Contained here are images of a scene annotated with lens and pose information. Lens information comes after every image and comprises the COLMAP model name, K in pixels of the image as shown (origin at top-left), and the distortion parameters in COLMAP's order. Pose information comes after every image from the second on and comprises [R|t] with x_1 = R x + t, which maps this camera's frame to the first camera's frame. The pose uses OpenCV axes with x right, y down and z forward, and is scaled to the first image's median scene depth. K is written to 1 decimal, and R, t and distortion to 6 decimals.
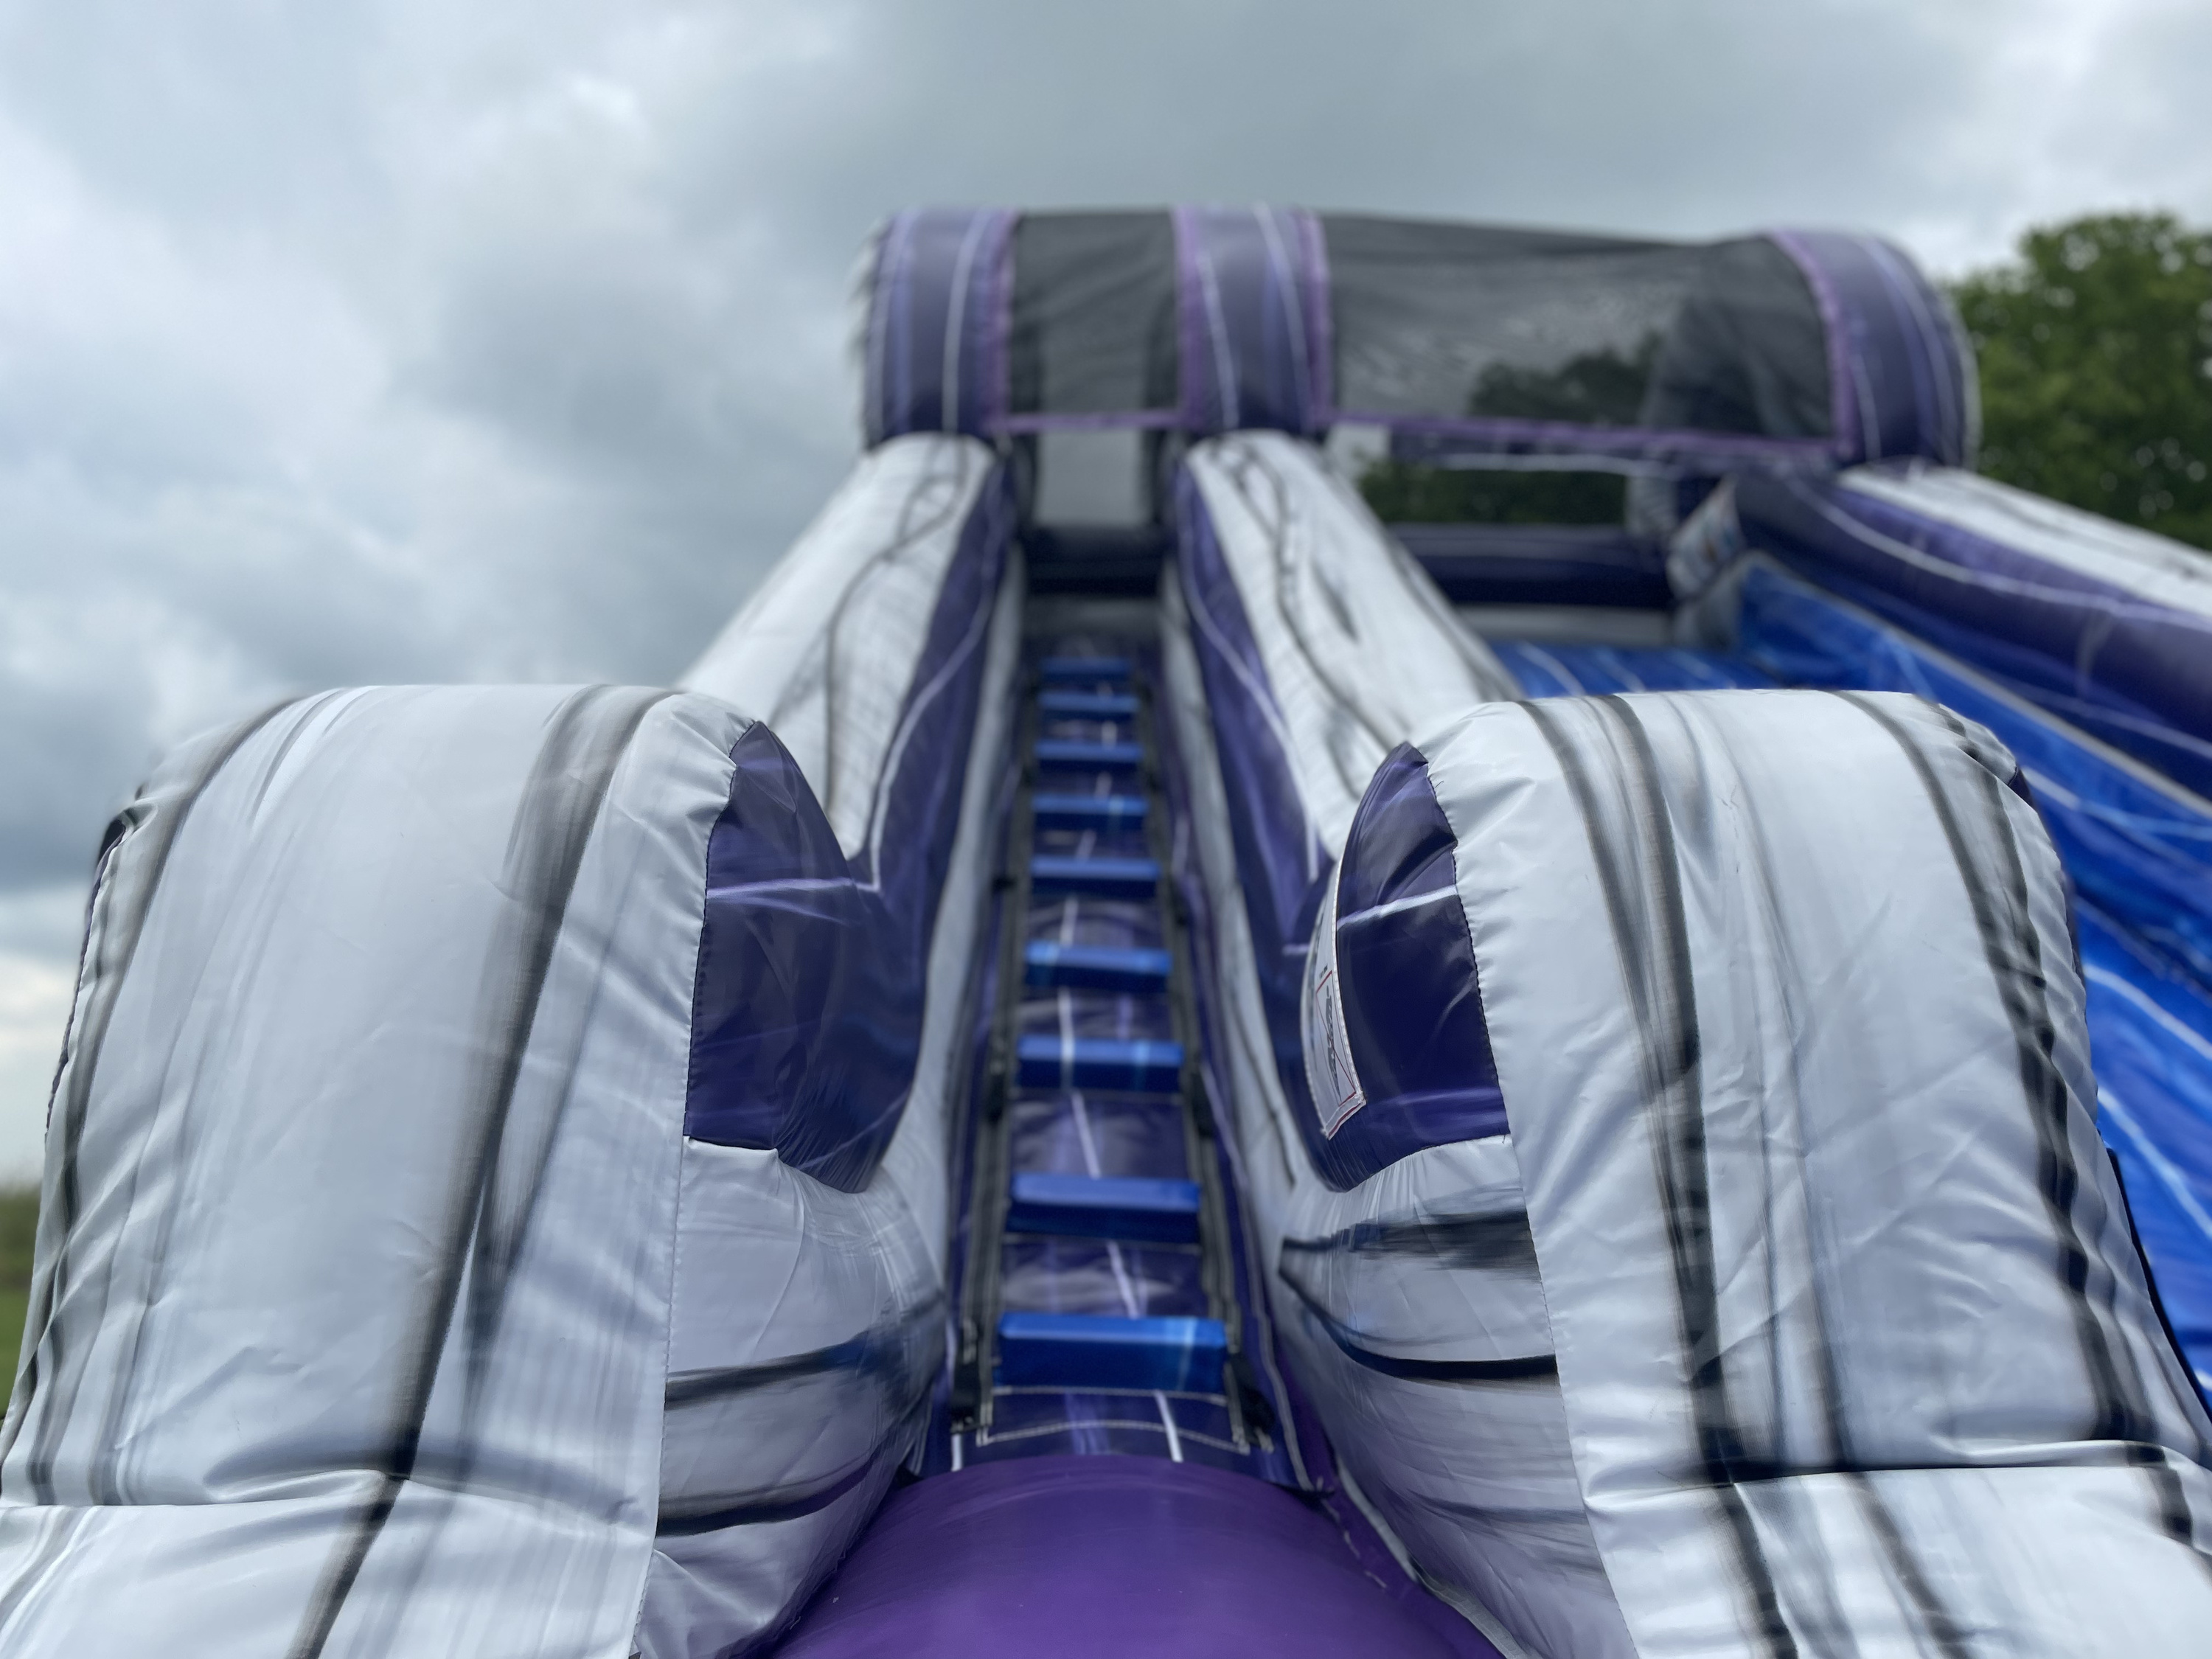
lens RADIAL K [[1689.1, 0, 1122.2], [0, 1689.1, 826.7], [0, 0, 1]] dist [0.098924, -0.155231]
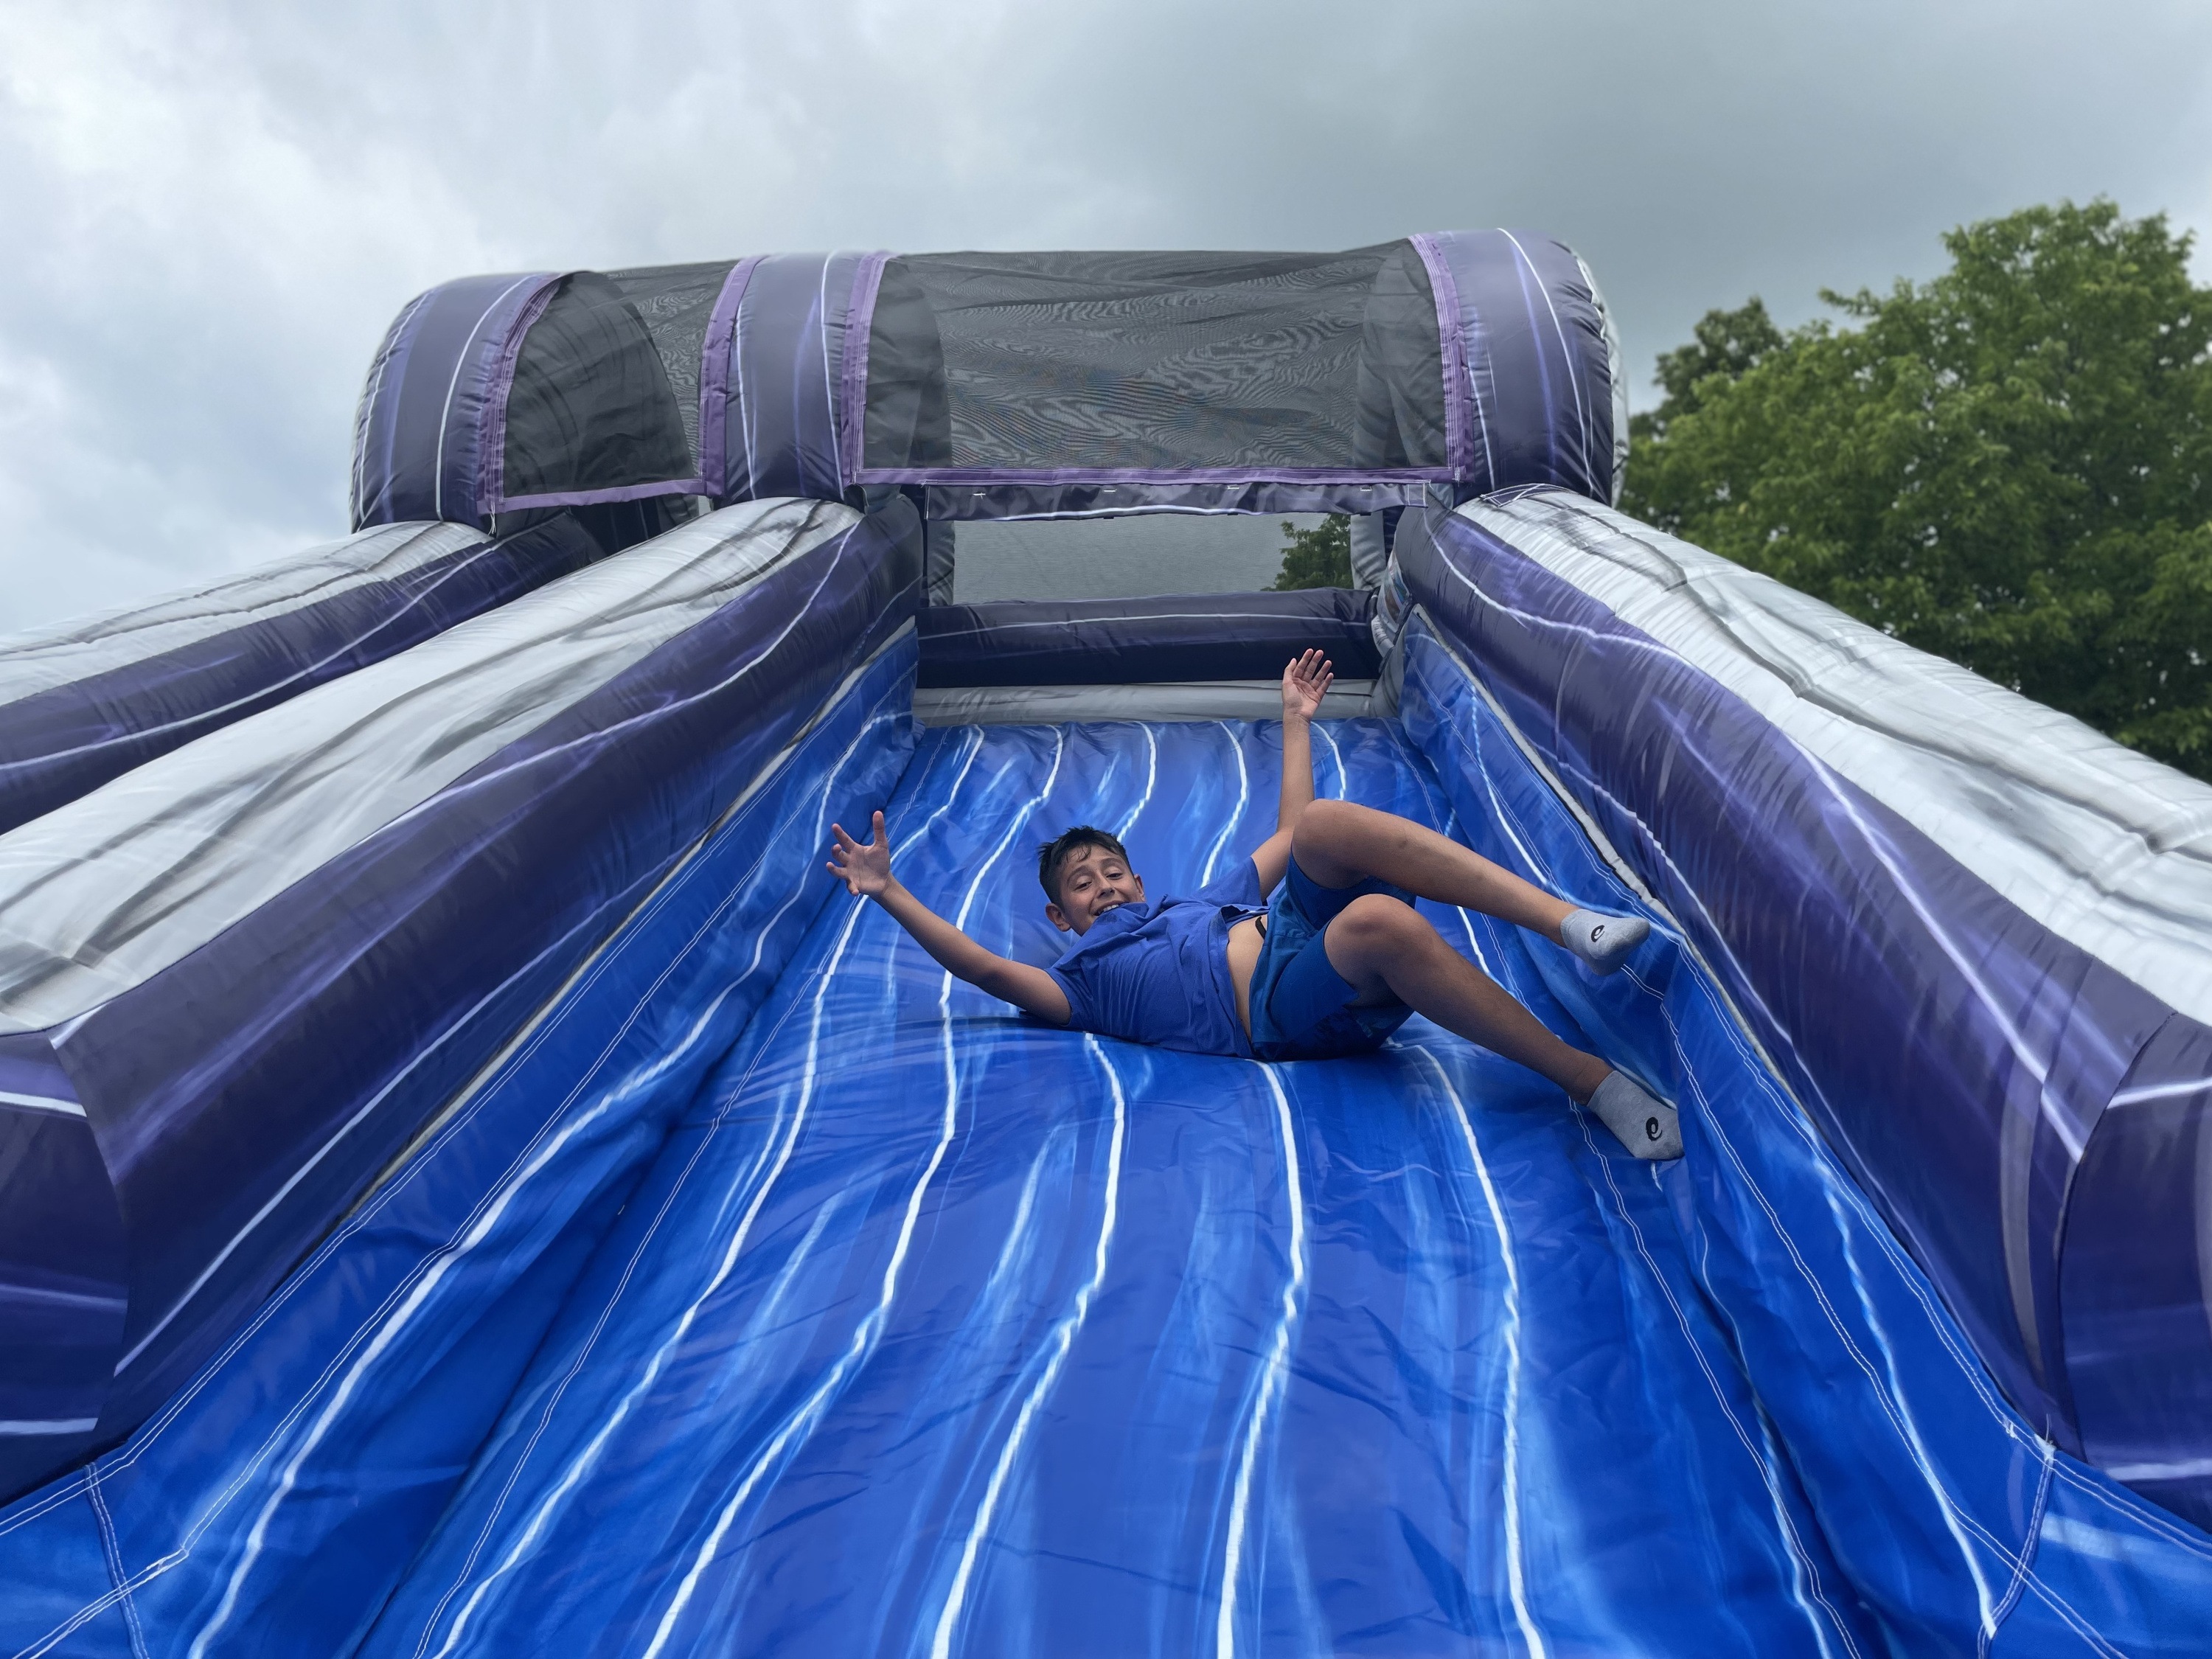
lens RADIAL K [[1641.6, 0, 1106.0], [0, 1641.6, 829.5], [0, 0, 1]] dist [0.097292, -0.126785]
pose [[0.995681, -0.049175, -0.078747, 0.317535], [0.045659, 0.997905, -0.045844, -0.013163], [0.080837, 0.042051, 0.995840, 0.174567]]
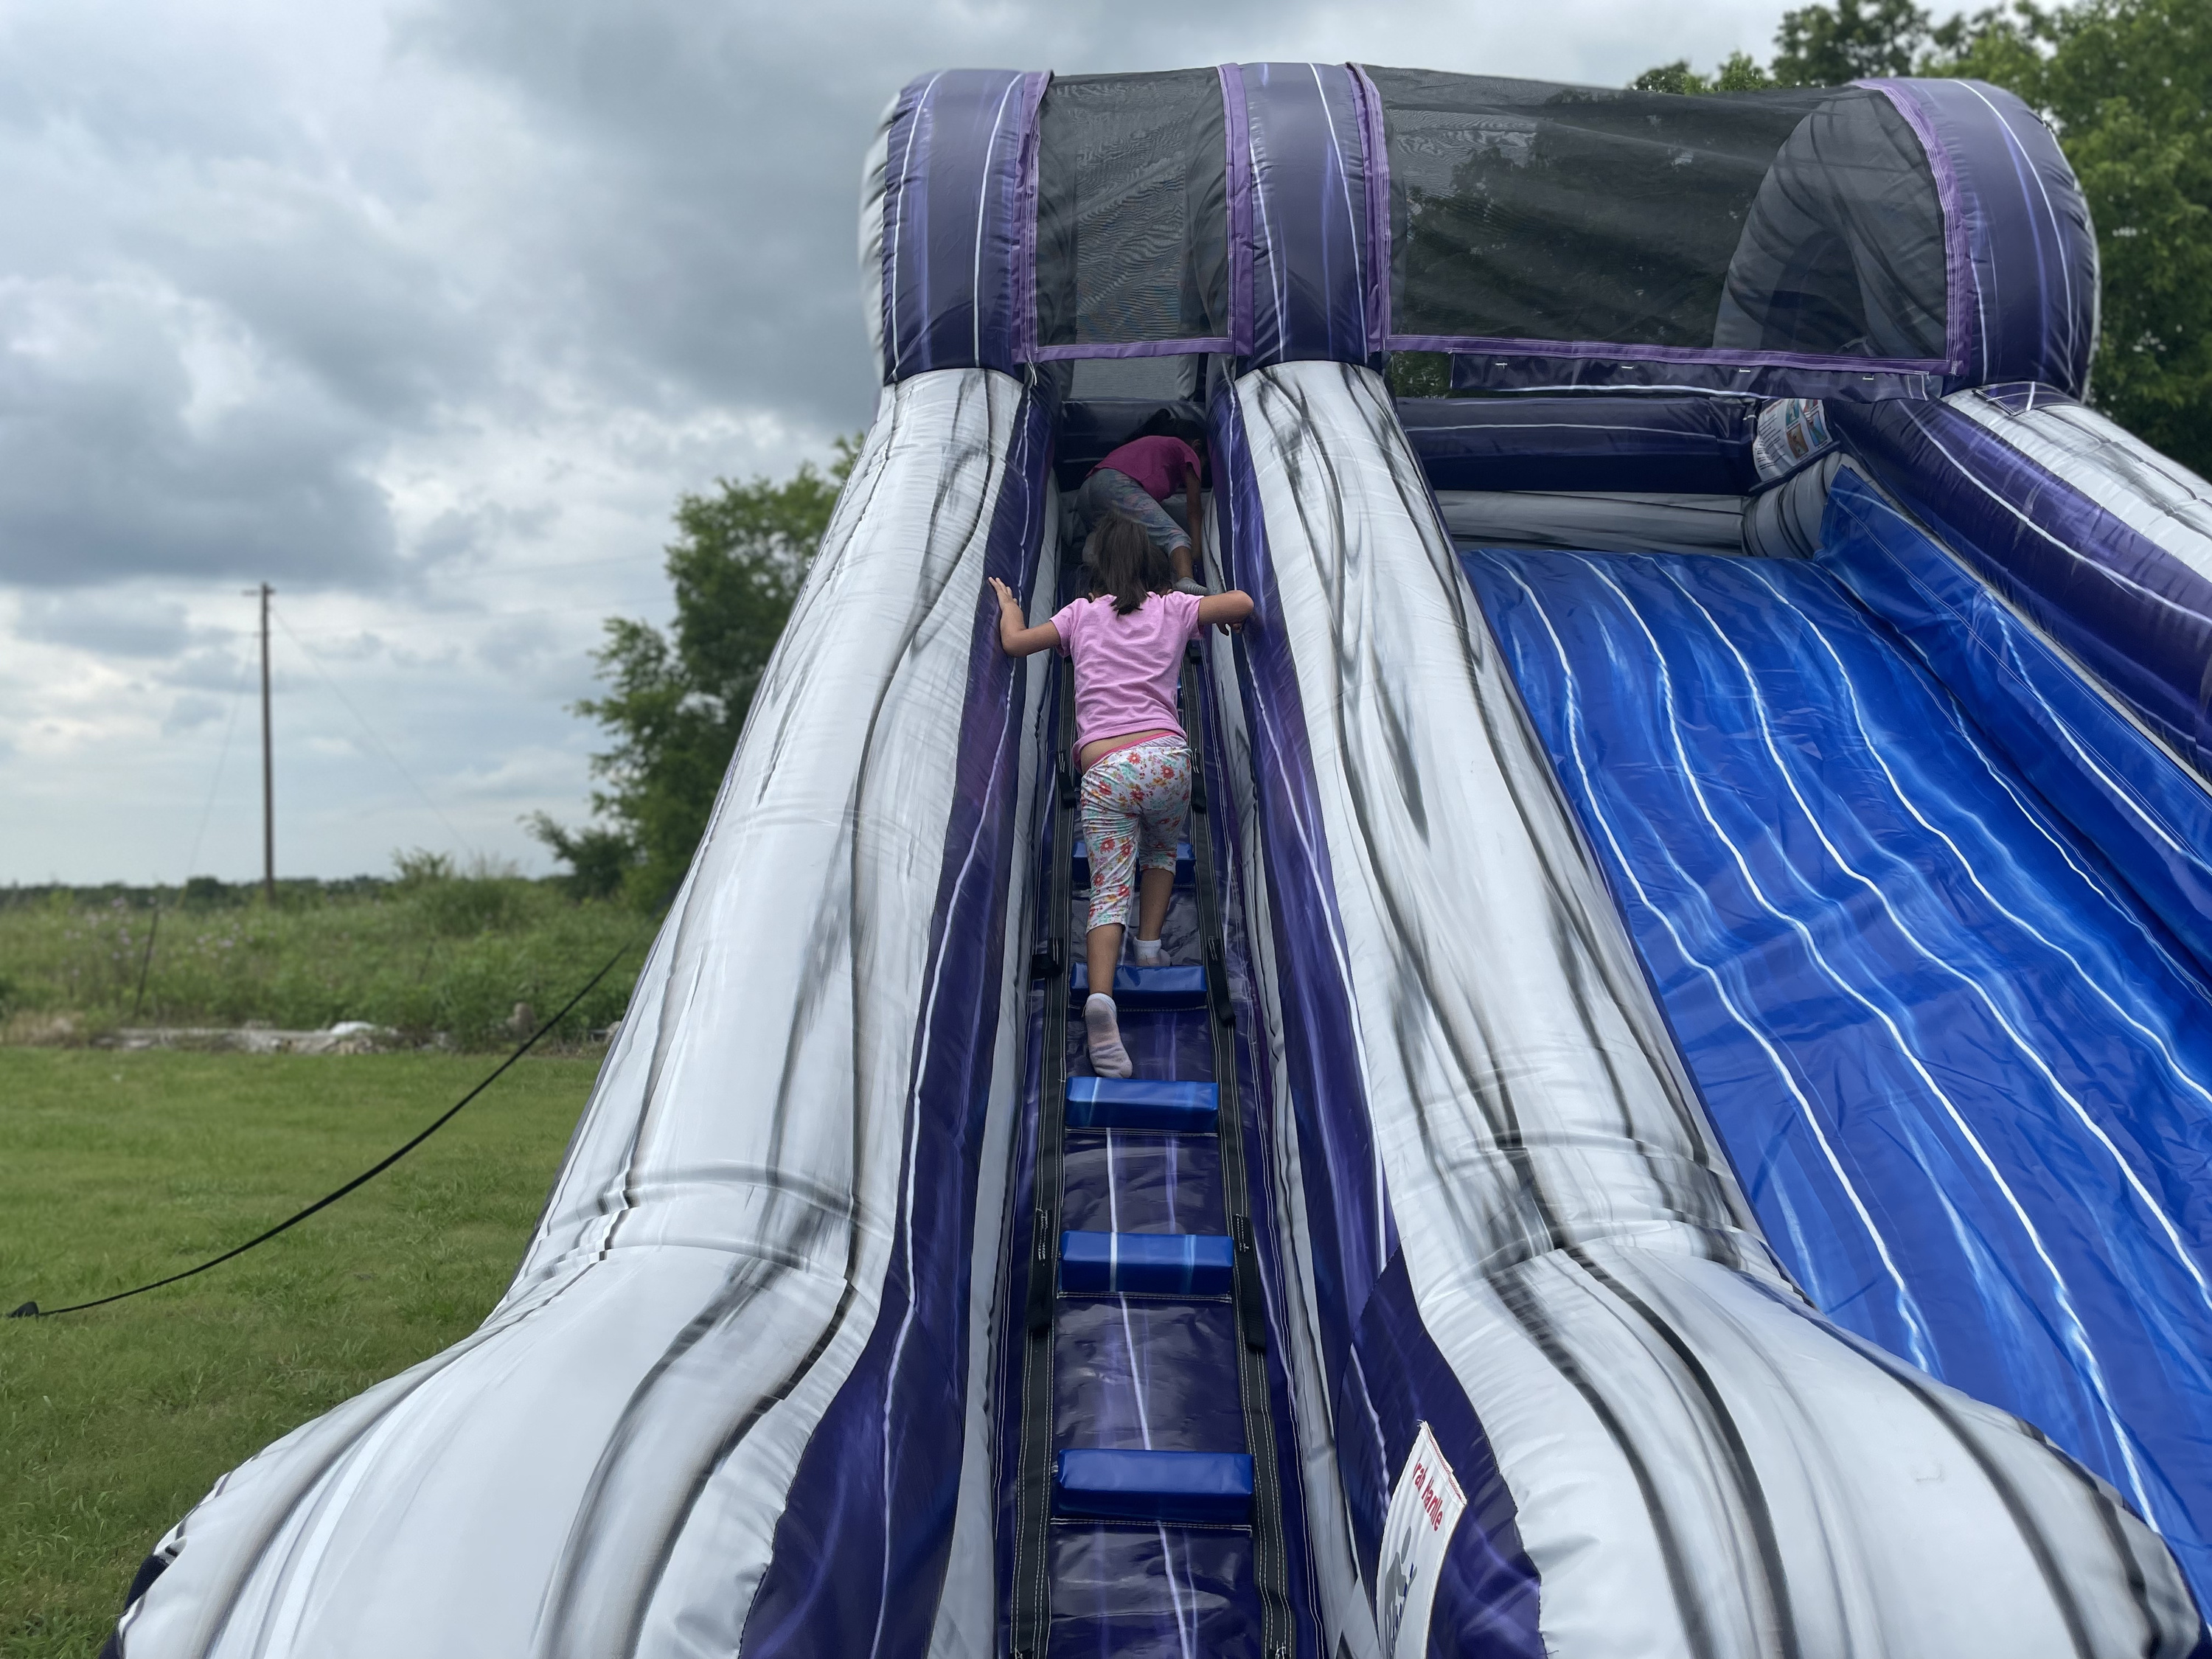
lens RADIAL K [[1675.8, 0, 1117.6], [0, 1675.8, 804.5], [0, 0, 1]] dist [0.106897, -0.162838]
pose [[0.999703, -0.003700, -0.024105, -0.003535], [0.007829, 0.984804, 0.173491, -0.159709], [0.023097, -0.173628, 0.984540, 0.056608]]
